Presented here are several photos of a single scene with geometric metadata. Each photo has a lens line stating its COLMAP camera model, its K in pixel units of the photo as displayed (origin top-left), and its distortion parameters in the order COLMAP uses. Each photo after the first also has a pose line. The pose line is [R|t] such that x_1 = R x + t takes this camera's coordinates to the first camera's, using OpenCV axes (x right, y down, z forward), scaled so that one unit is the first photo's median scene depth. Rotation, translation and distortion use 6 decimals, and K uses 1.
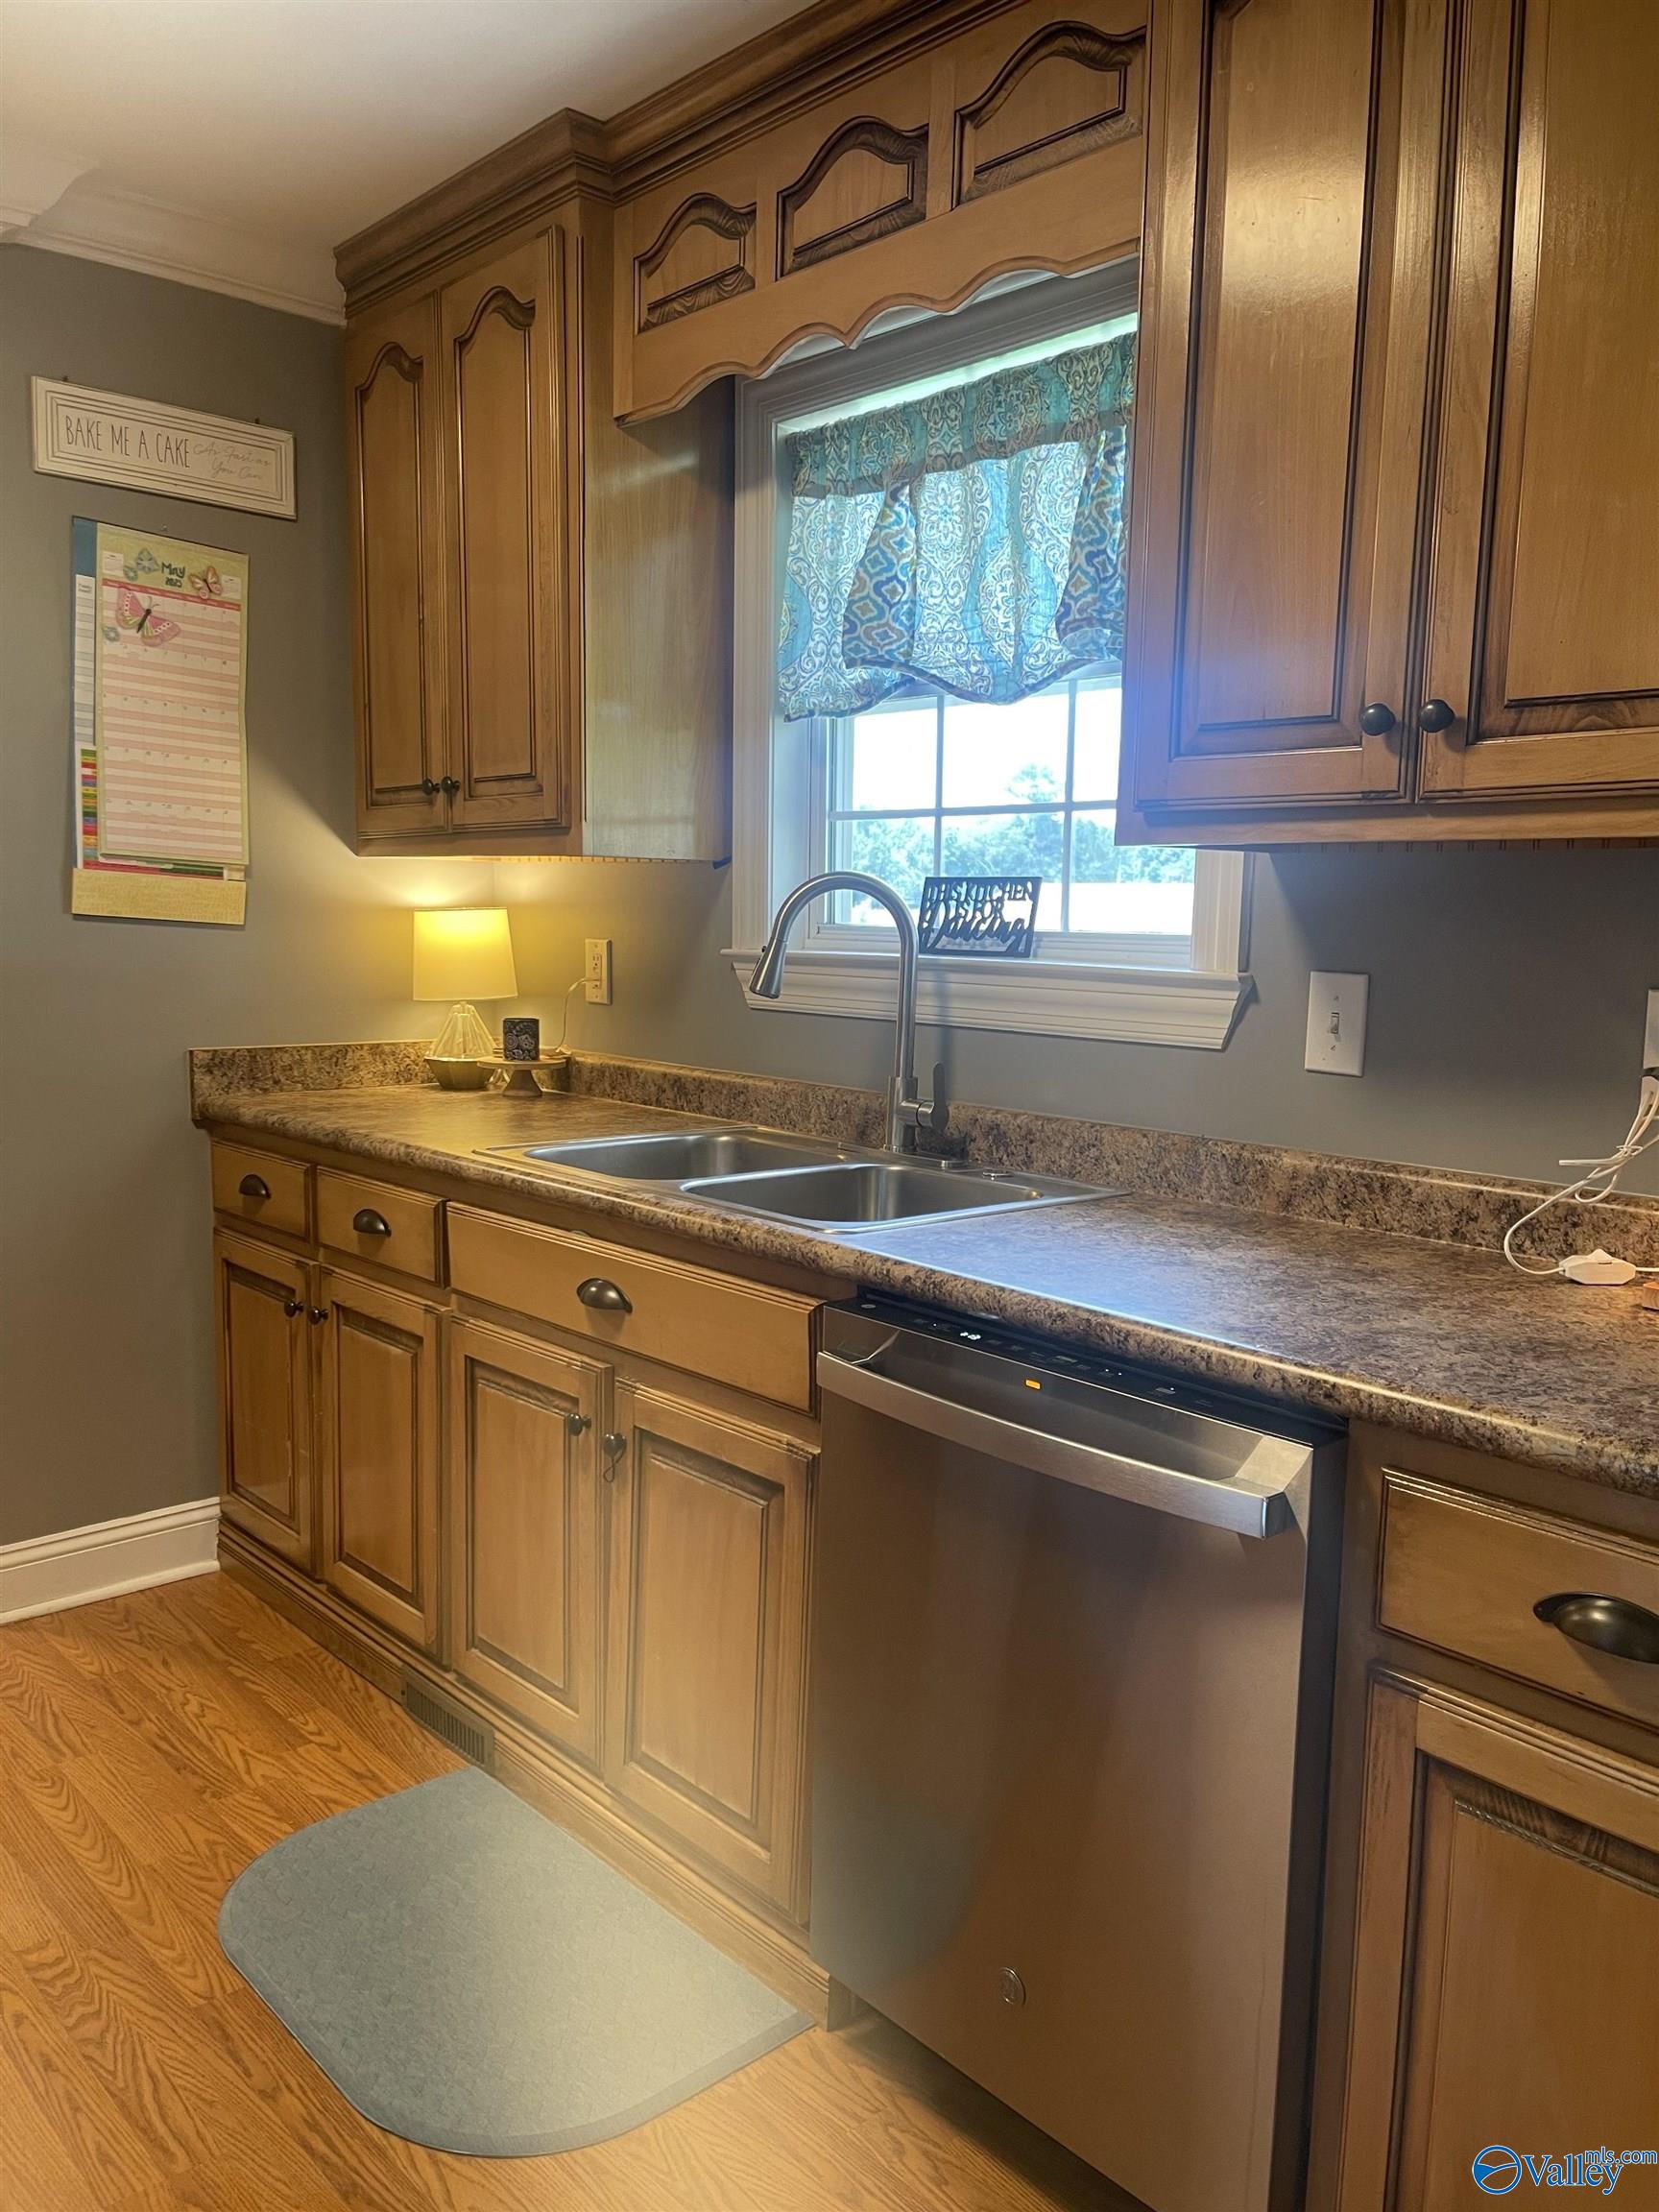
lens RADIAL K [[1677.0, 0, 831.8], [0, 1677.0, 1122.3], [0, 0, 1]] dist [0.067237, -0.091563]
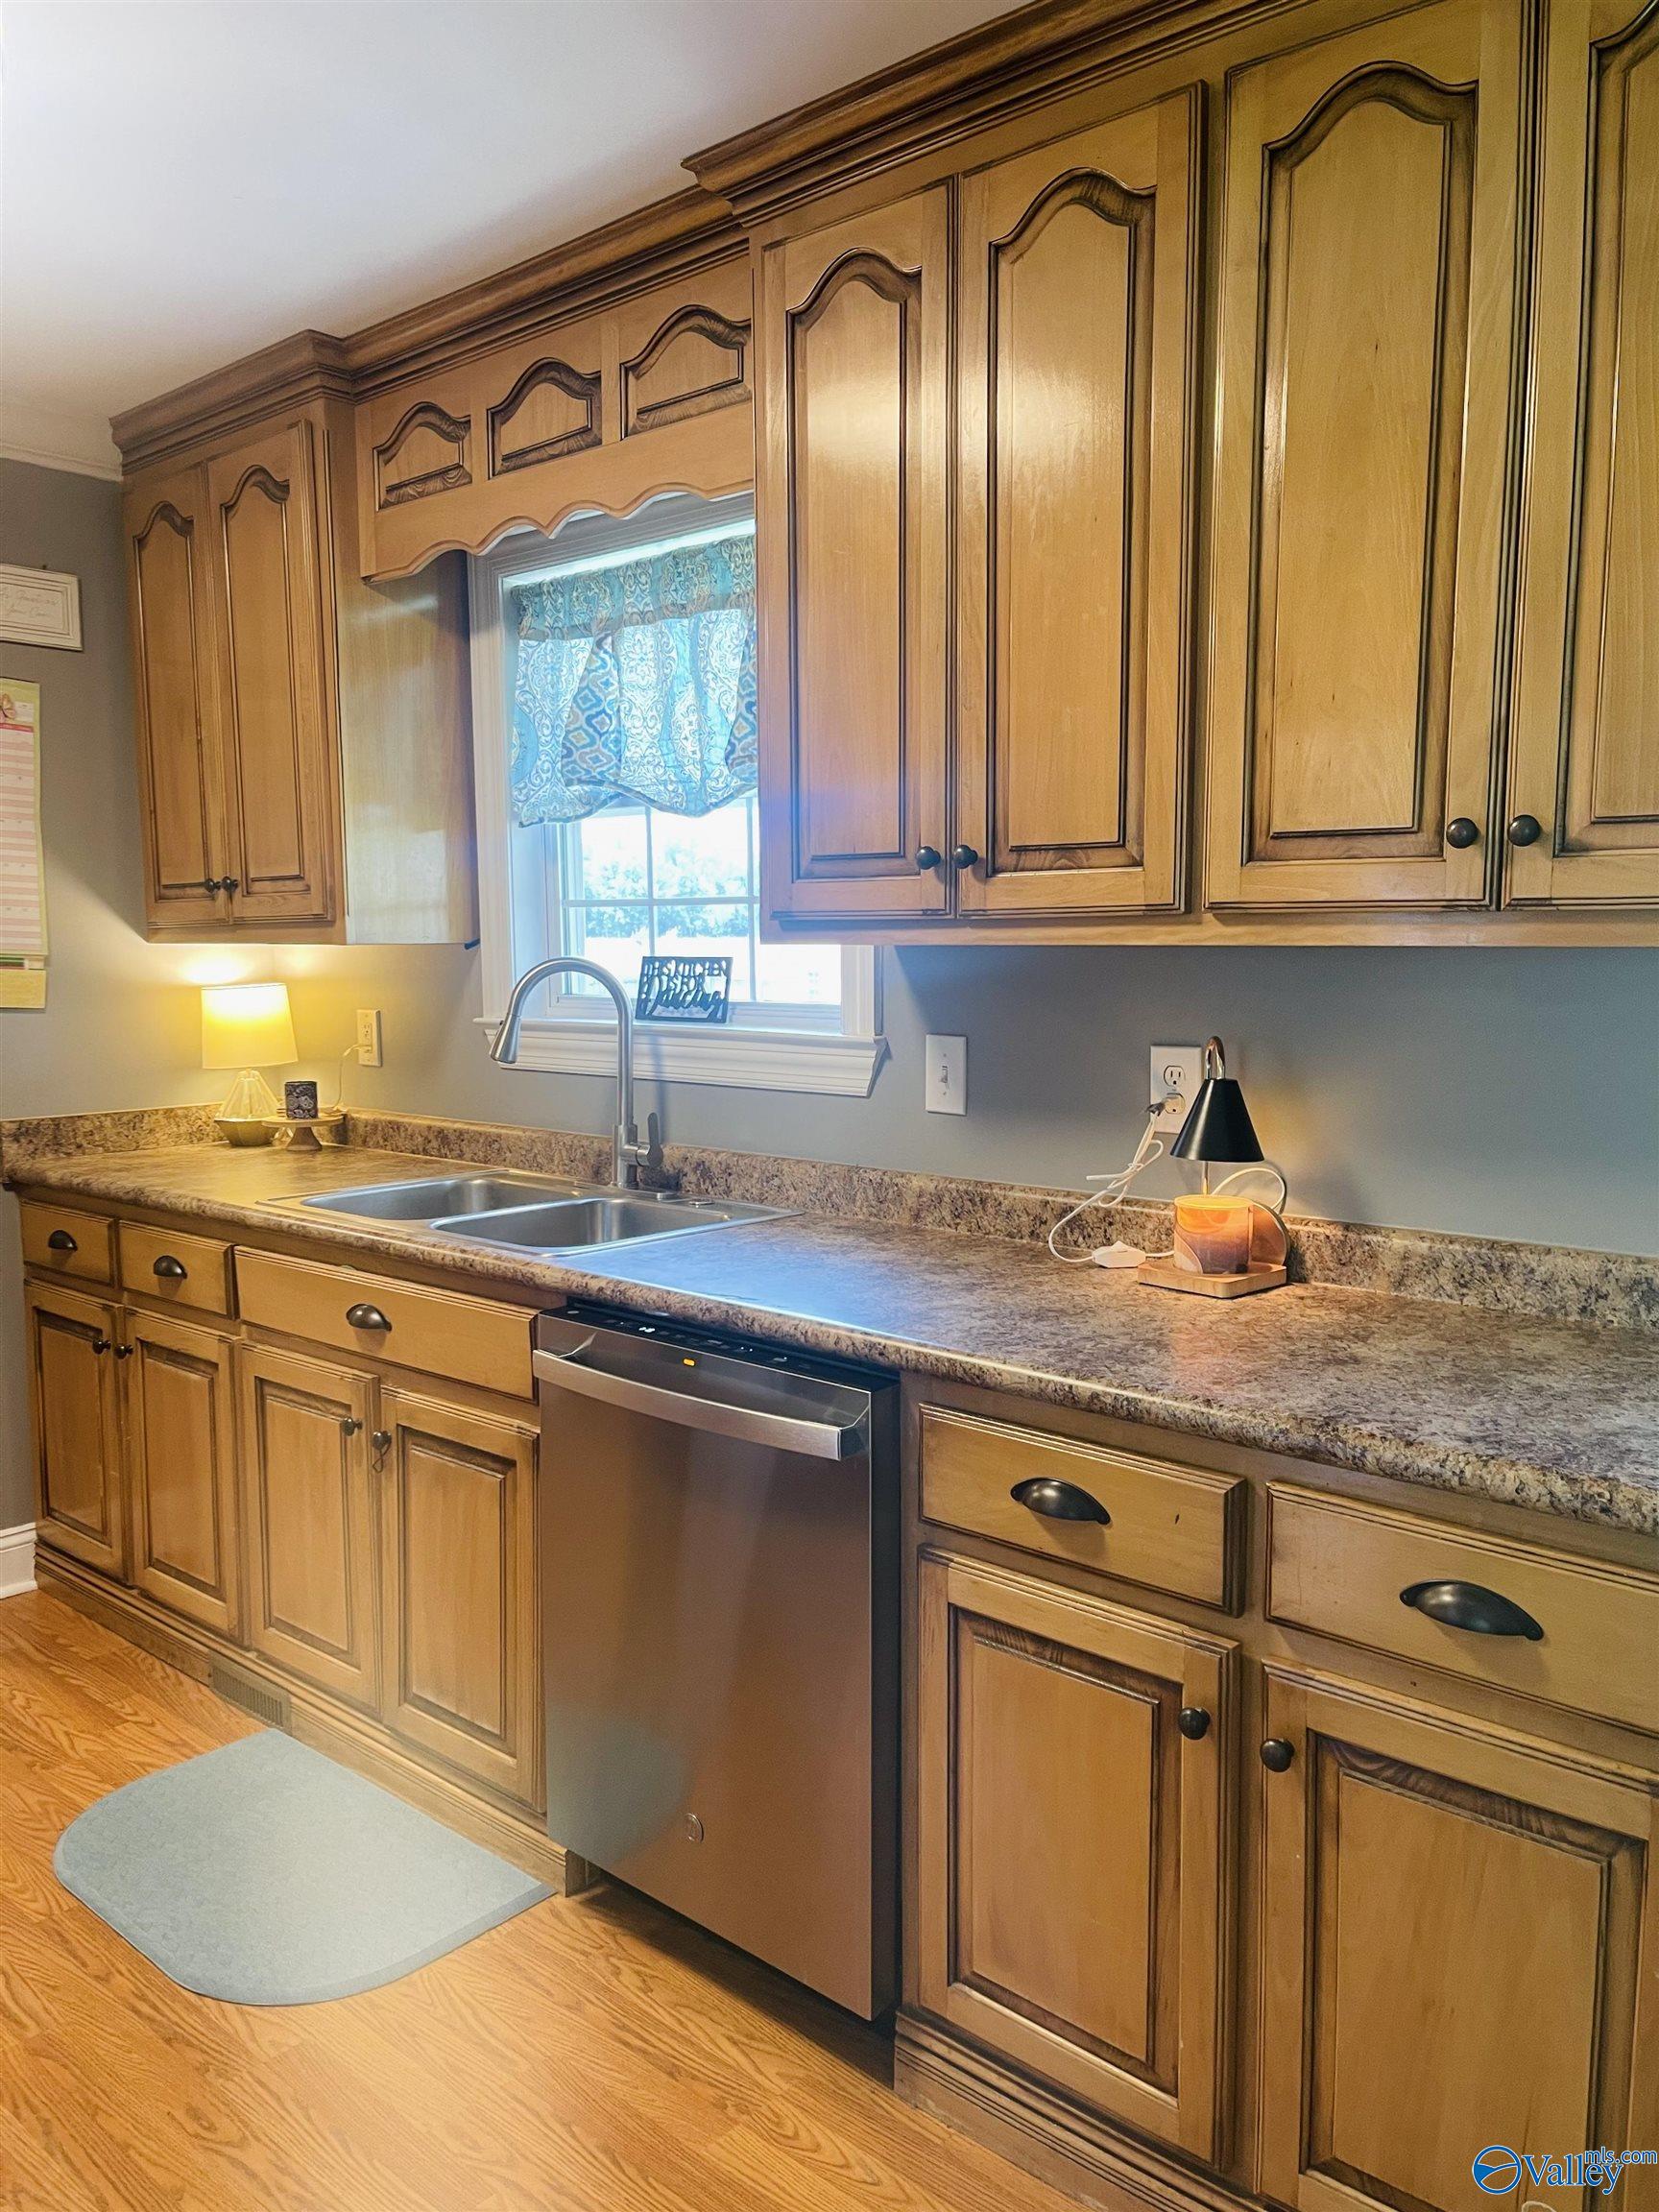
lens RADIAL K [[1677.0, 0, 824.3], [0, 1677.0, 1106.4], [0, 0, 1]] dist [0.067237, -0.091563]
pose [[0.994096, -0.036679, 0.102112, 0.066168], [0.039106, 0.998996, -0.021862, -0.008685], [-0.101208, 0.025726, 0.994533, -0.225411]]
